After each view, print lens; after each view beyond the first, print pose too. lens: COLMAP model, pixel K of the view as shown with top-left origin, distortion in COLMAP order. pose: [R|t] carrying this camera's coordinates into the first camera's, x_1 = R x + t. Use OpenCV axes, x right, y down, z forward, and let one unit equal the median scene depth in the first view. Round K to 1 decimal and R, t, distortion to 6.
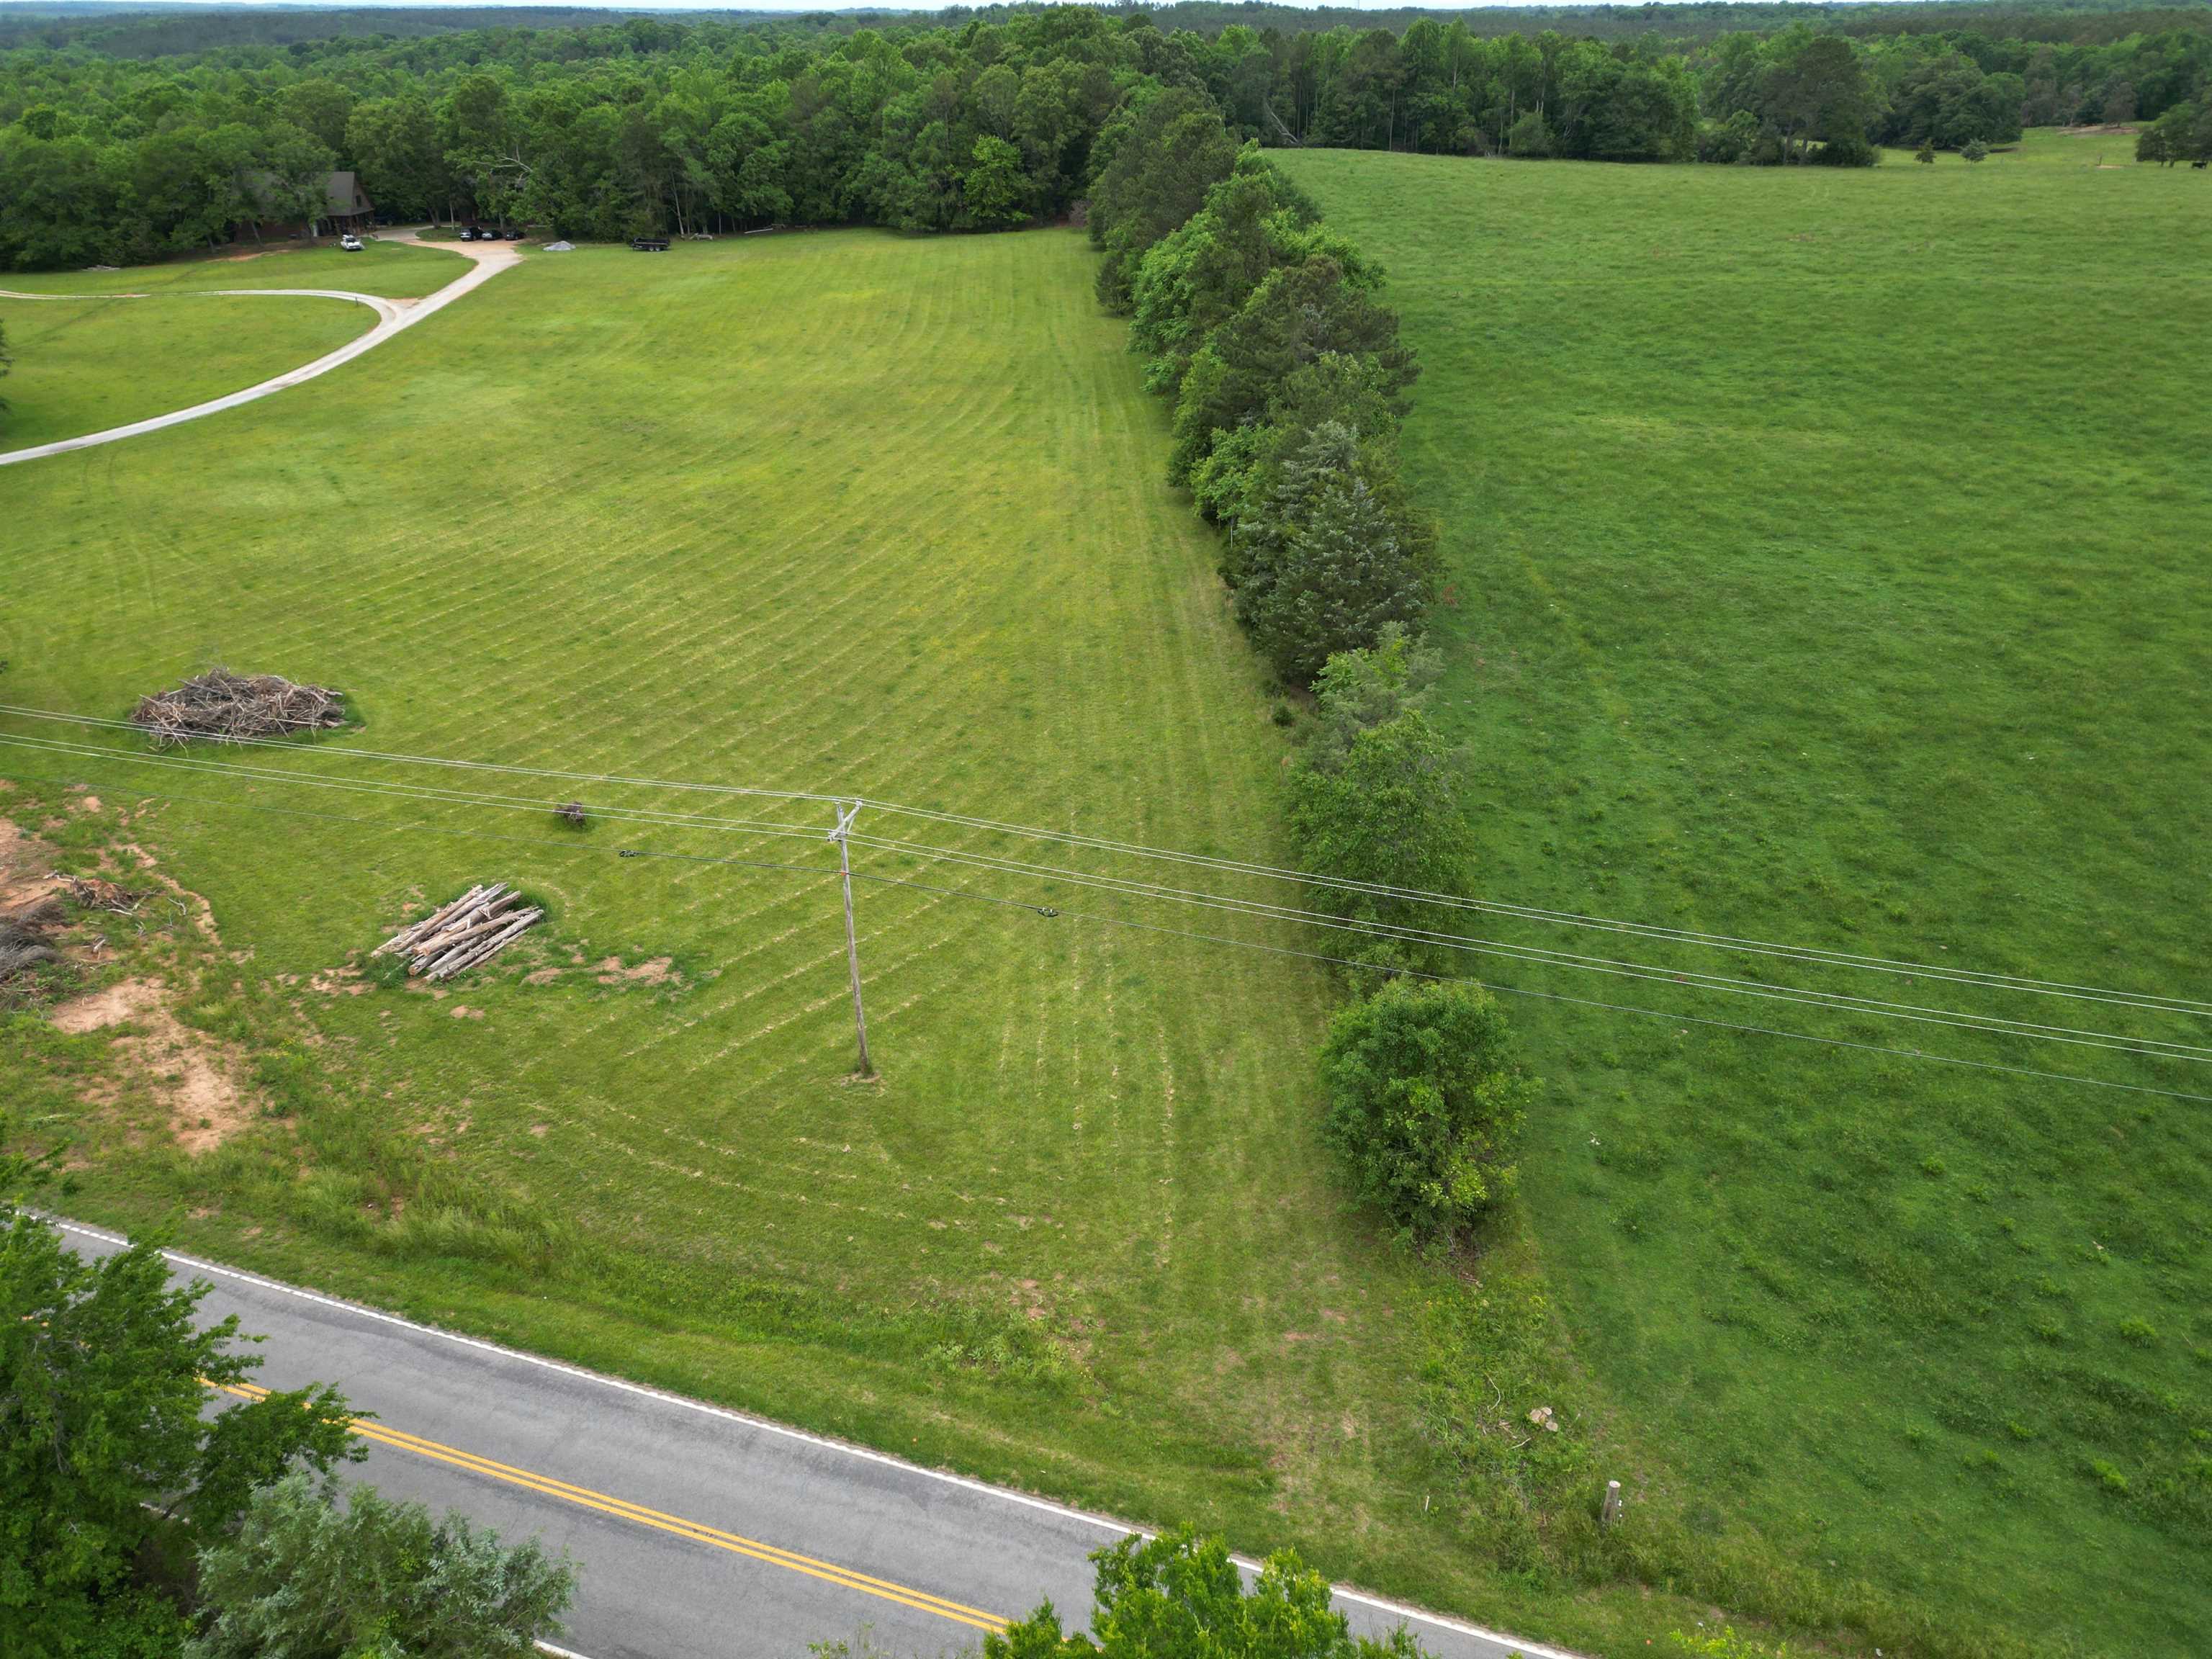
lens RADIAL K [[1541.6, 0, 1106.0], [0, 1541.6, 829.5], [0, 0, 1]] dist [0.076907, -0.066573]
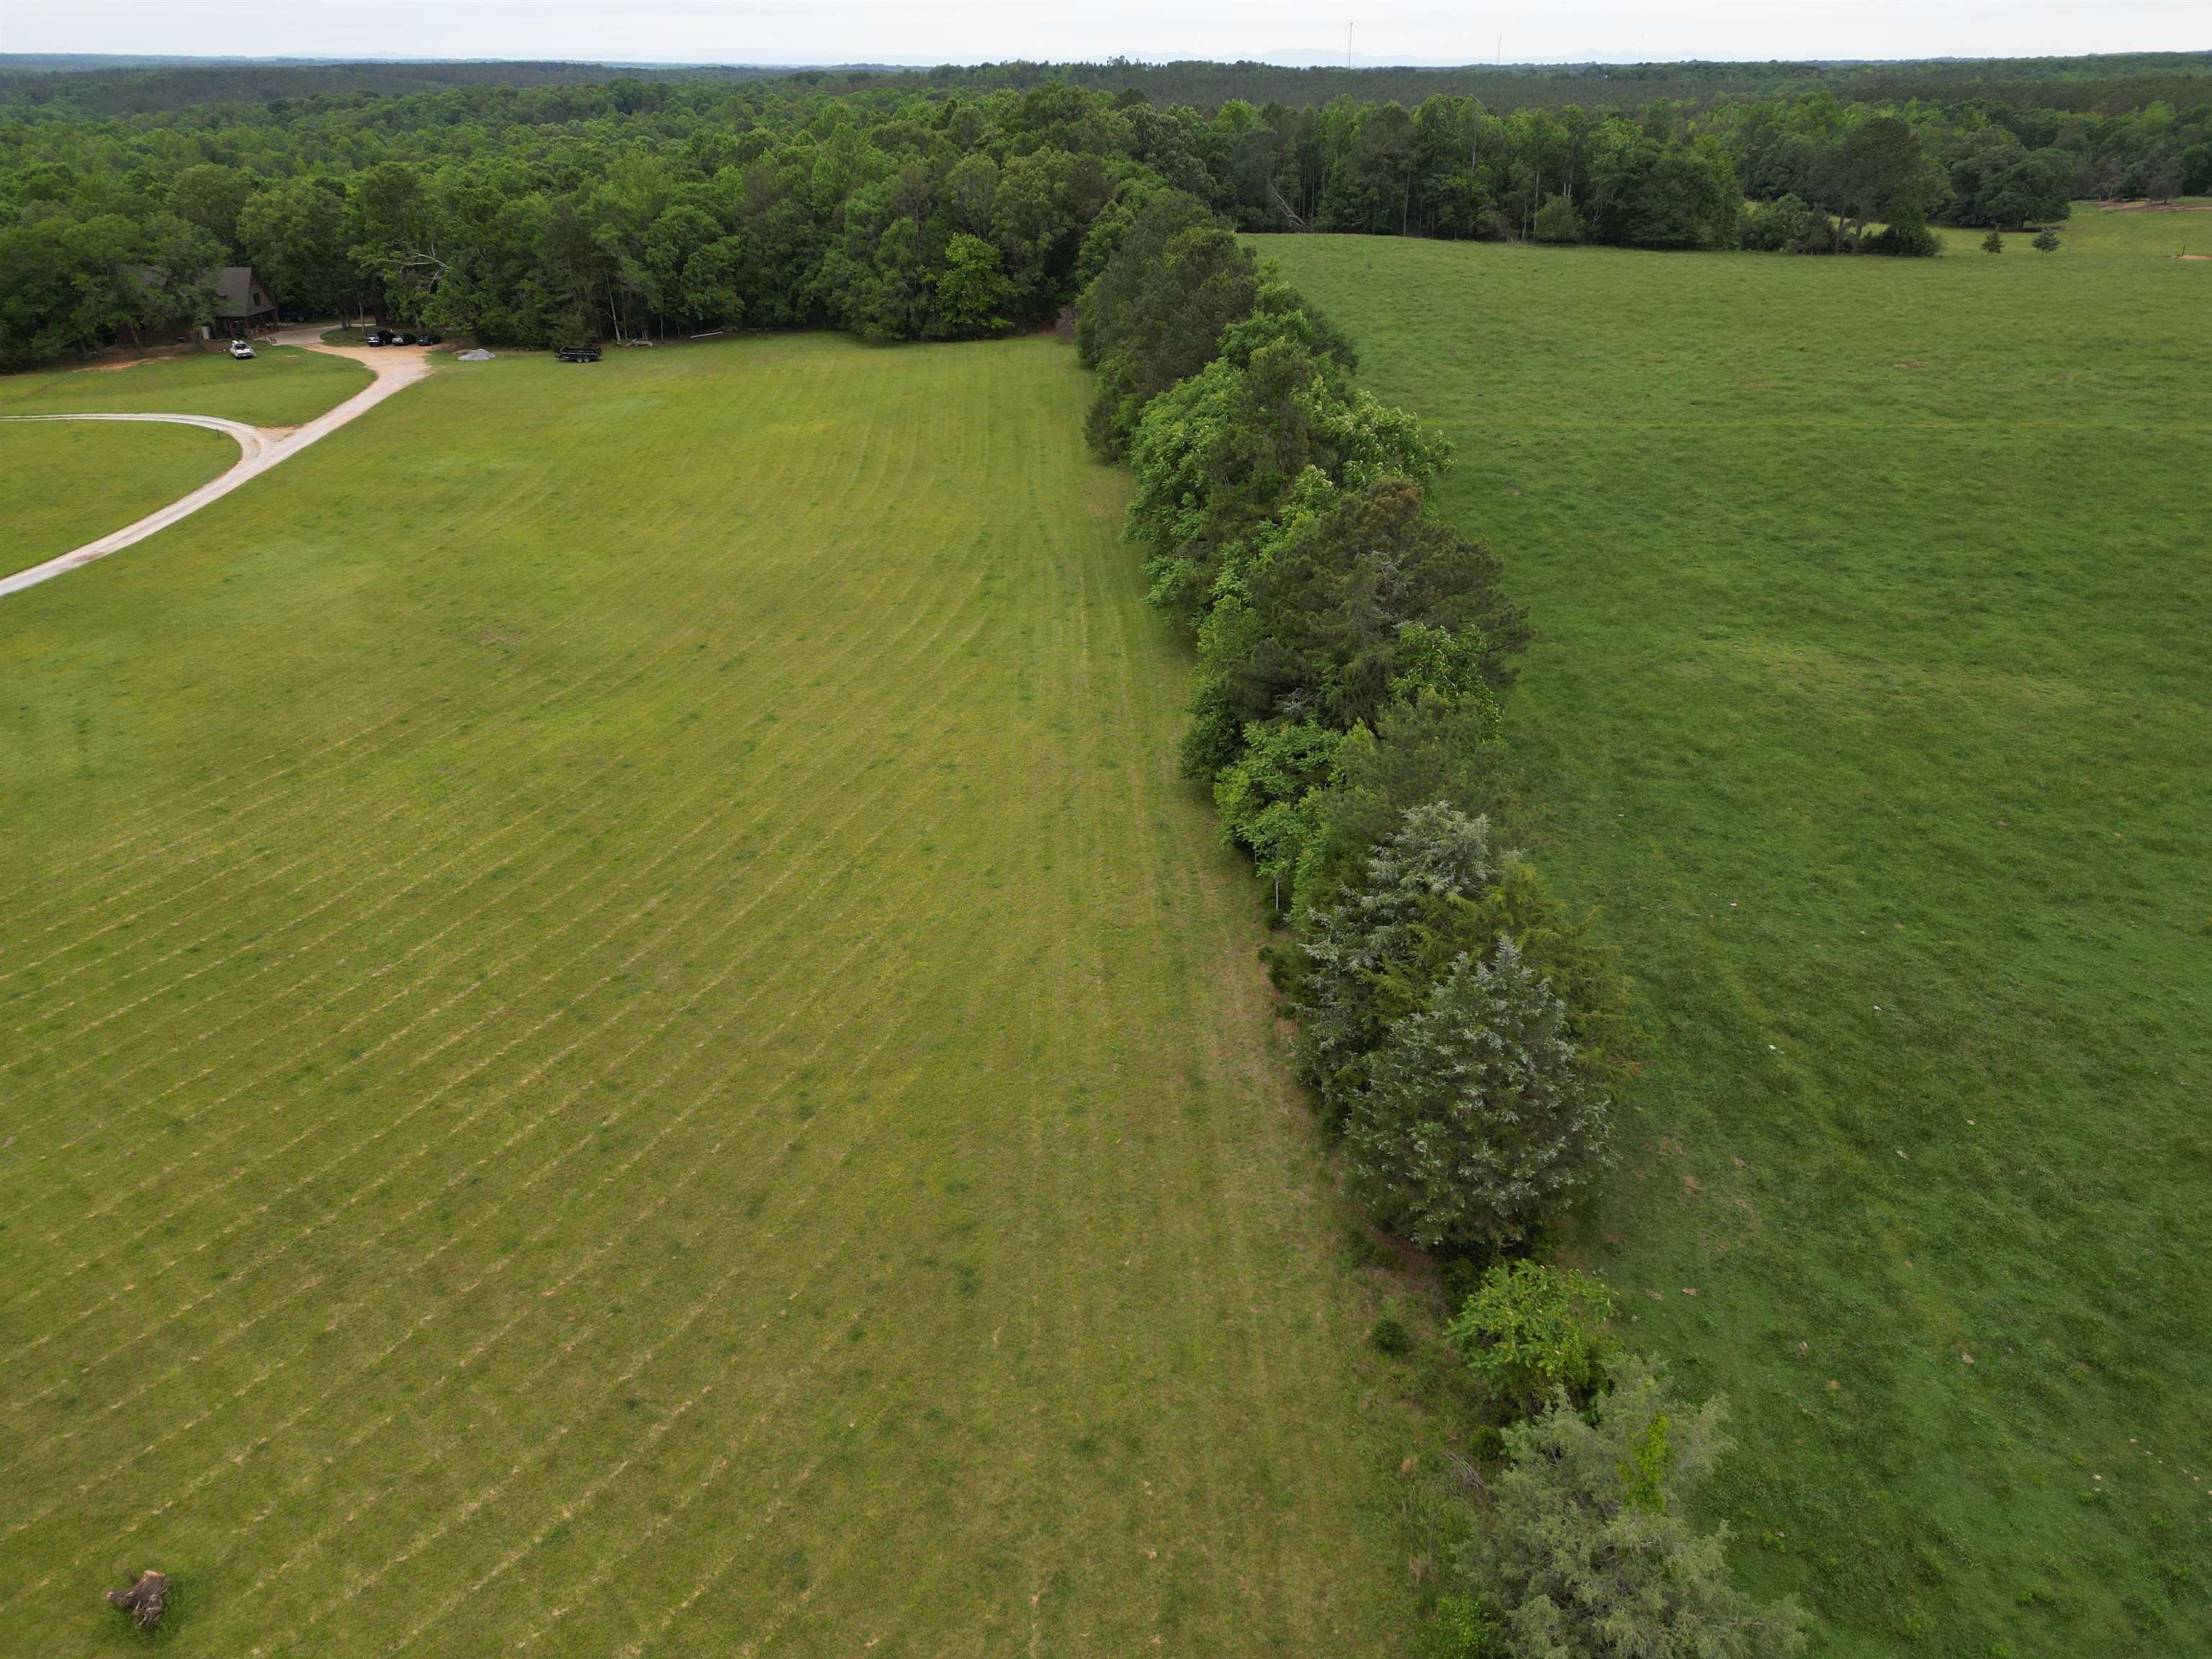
lens RADIAL K [[1541.6, 0, 1106.0], [0, 1541.6, 829.5], [0, 0, 1]] dist [0.076907, -0.066573]
pose [[0.999985, 0.000287, 0.005542, 0.000225], [-0.000133, 0.999615, -0.027756, -0.084150], [-0.005548, 0.027755, 0.999599, 0.129843]]
